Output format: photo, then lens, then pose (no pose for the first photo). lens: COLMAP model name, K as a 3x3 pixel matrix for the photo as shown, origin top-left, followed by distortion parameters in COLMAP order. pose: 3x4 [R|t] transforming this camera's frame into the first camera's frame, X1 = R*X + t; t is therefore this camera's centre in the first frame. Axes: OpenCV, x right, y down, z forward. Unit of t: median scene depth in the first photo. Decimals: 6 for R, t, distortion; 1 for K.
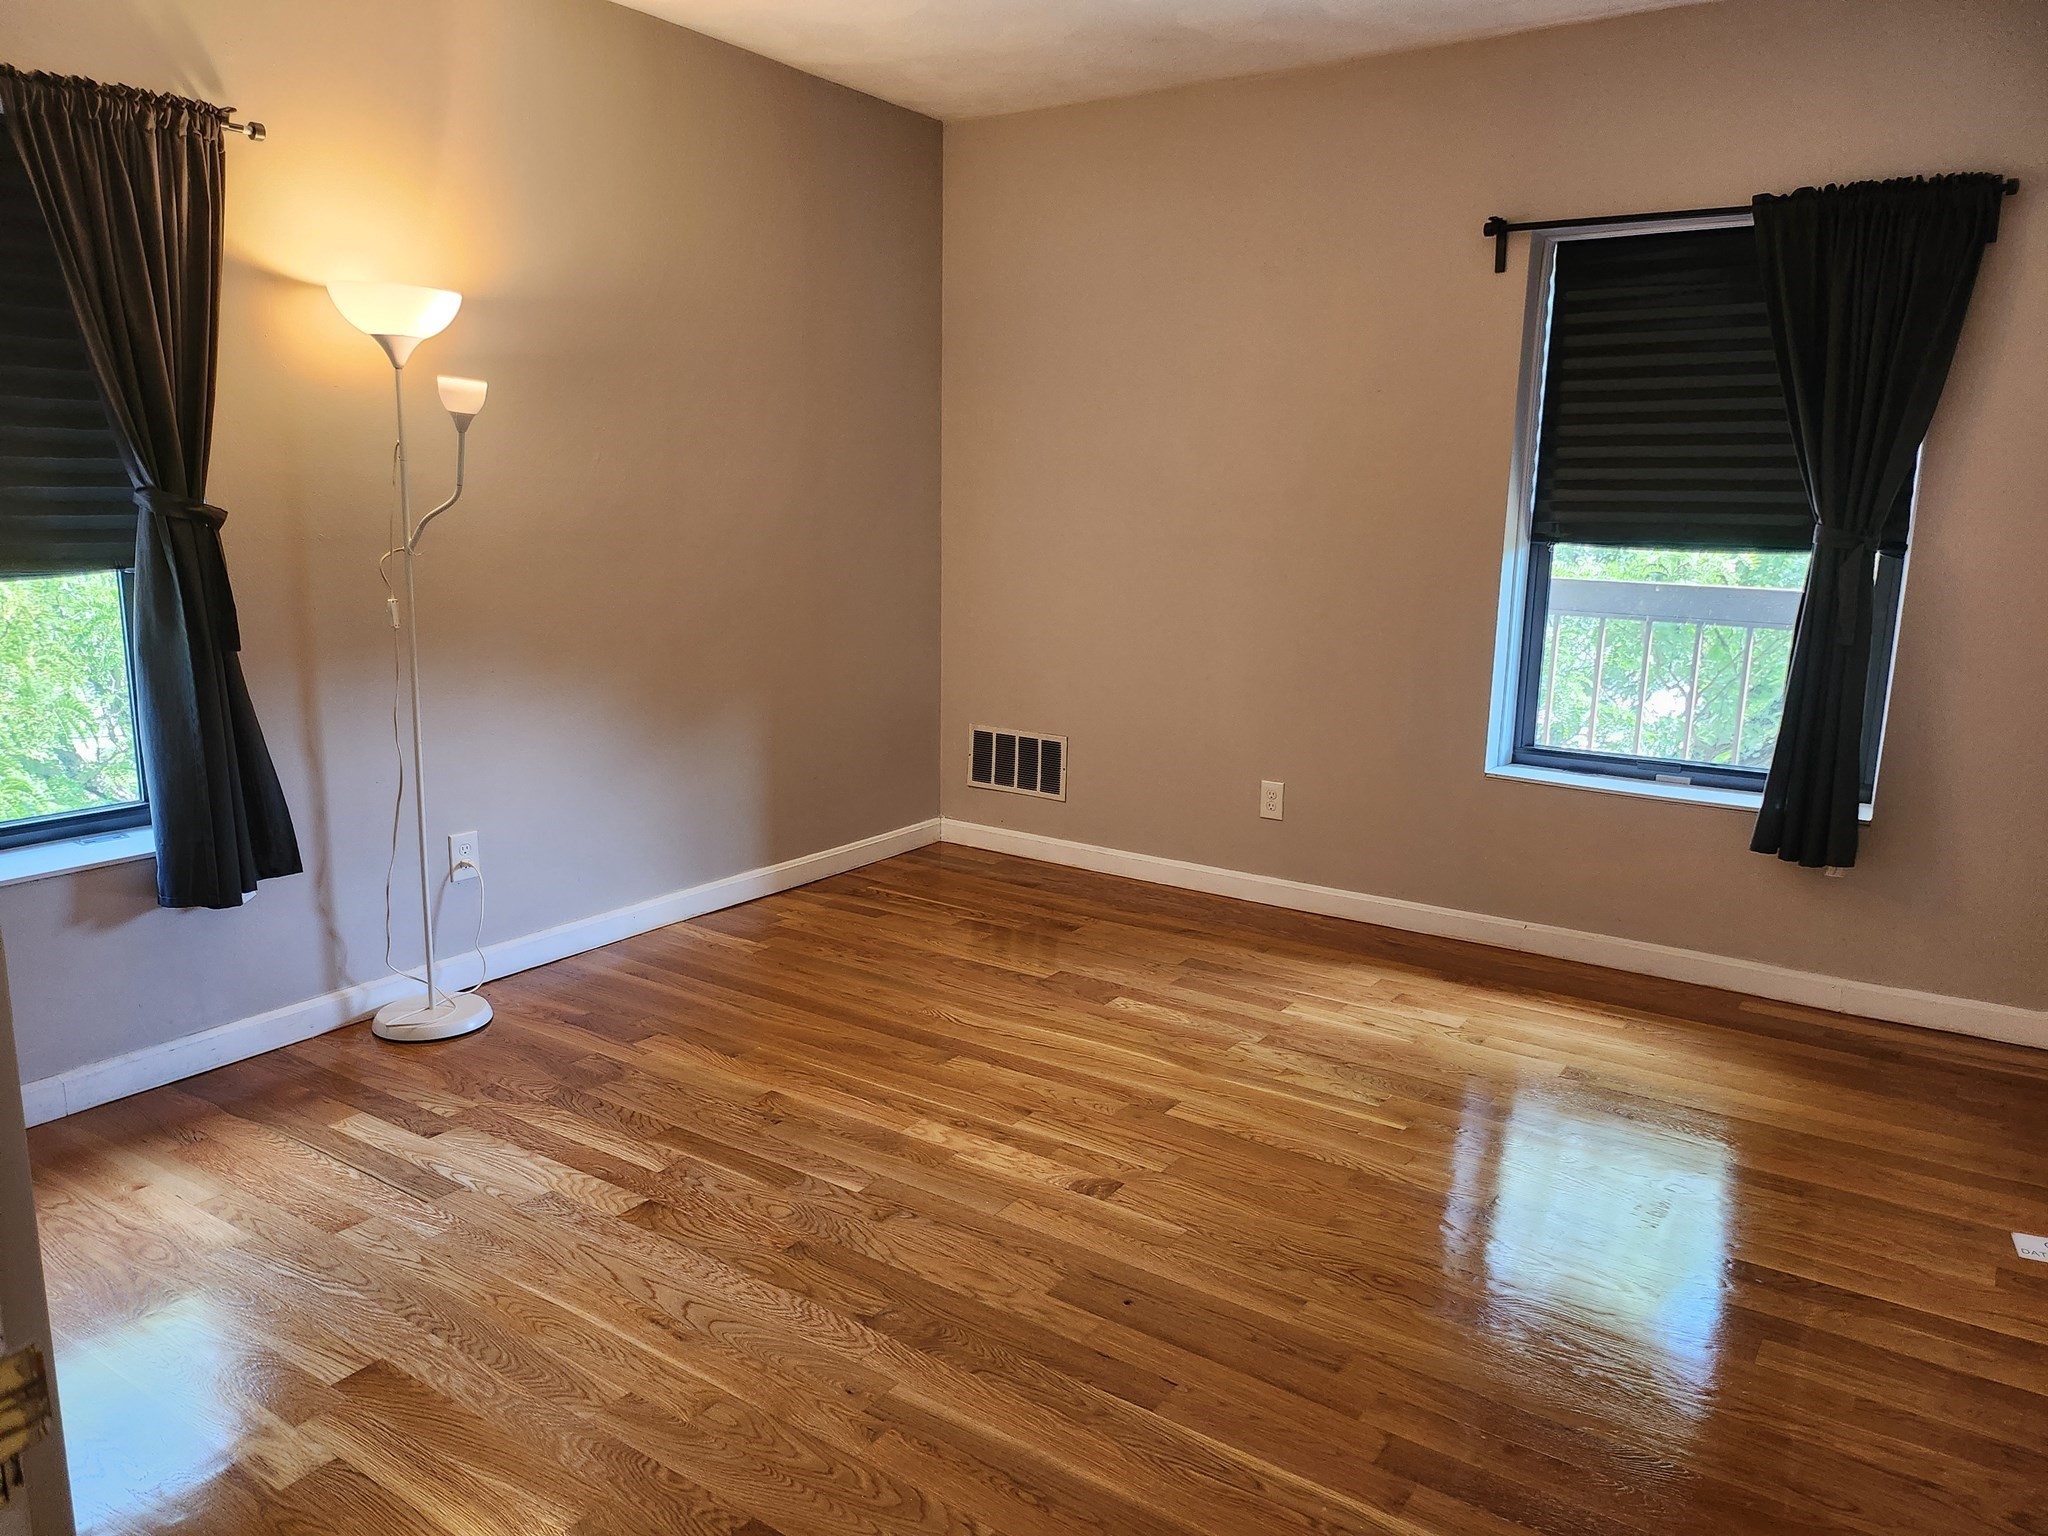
lens RADIAL K [[1440.2, 0, 1023.1], [0, 1440.2, 770.0], [0, 0, 1]] dist [0.060587, -0.067583]
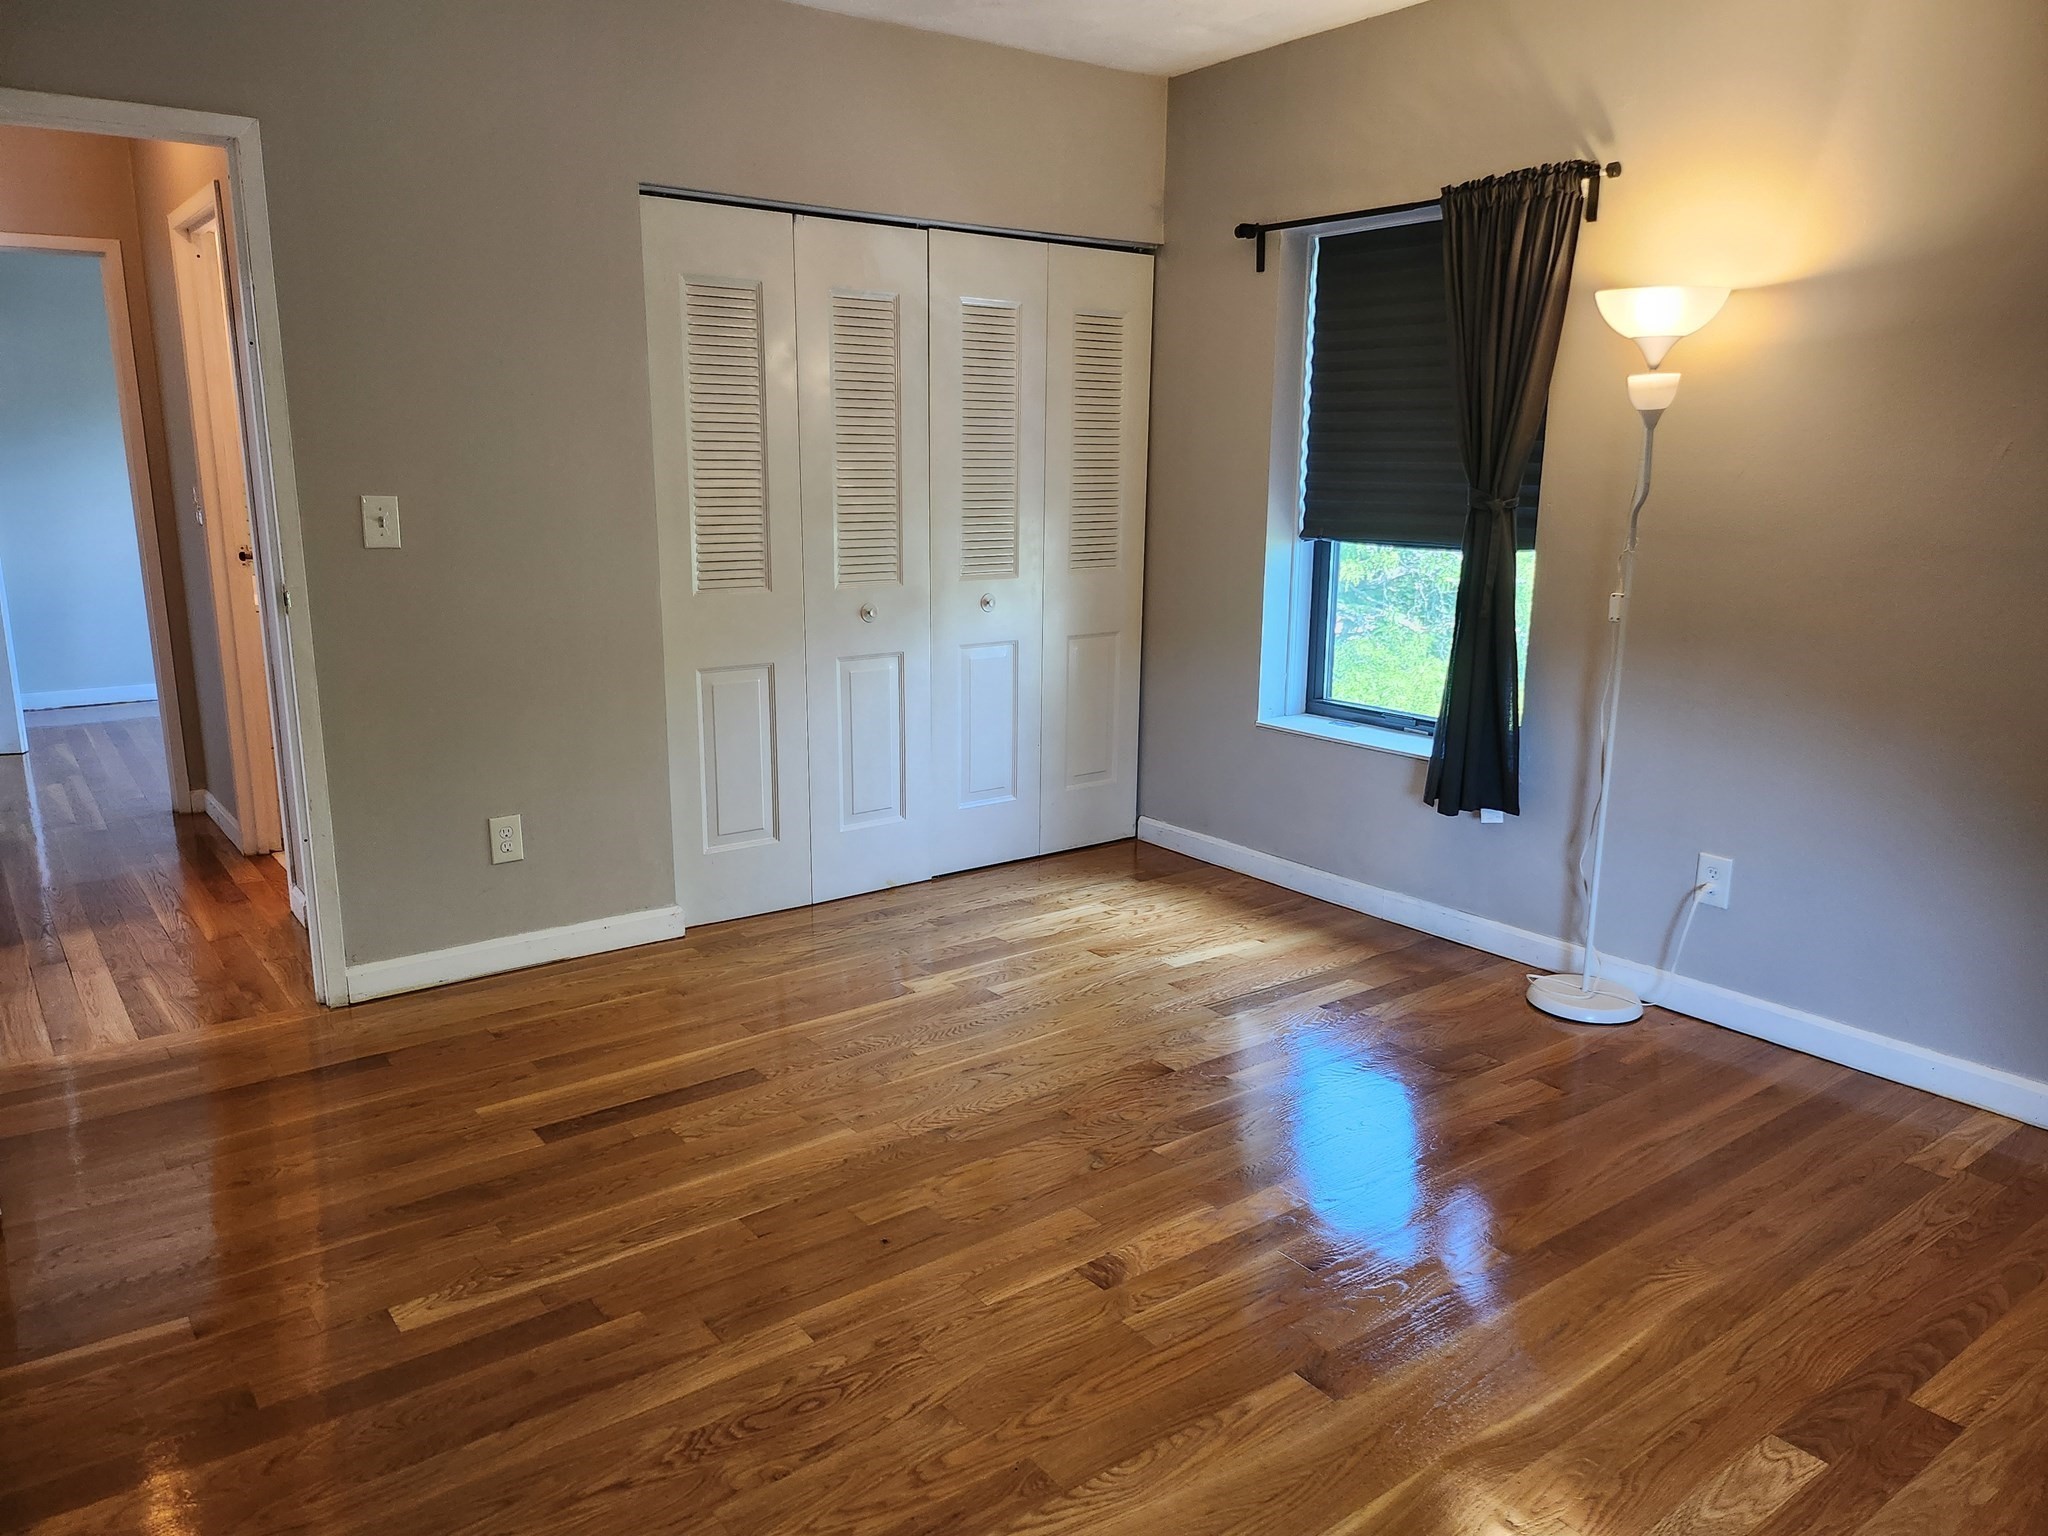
lens RADIAL K [[1440.2, 0, 1033.5], [0, 1440.2, 765.4], [0, 0, 1]] dist [0.060587, -0.067583]
pose [[-0.320018, 0.180360, -0.930085, 0.713508], [-0.194424, 0.948316, 0.250791, -0.186981], [0.927247, 0.261089, -0.268412, 0.958281]]
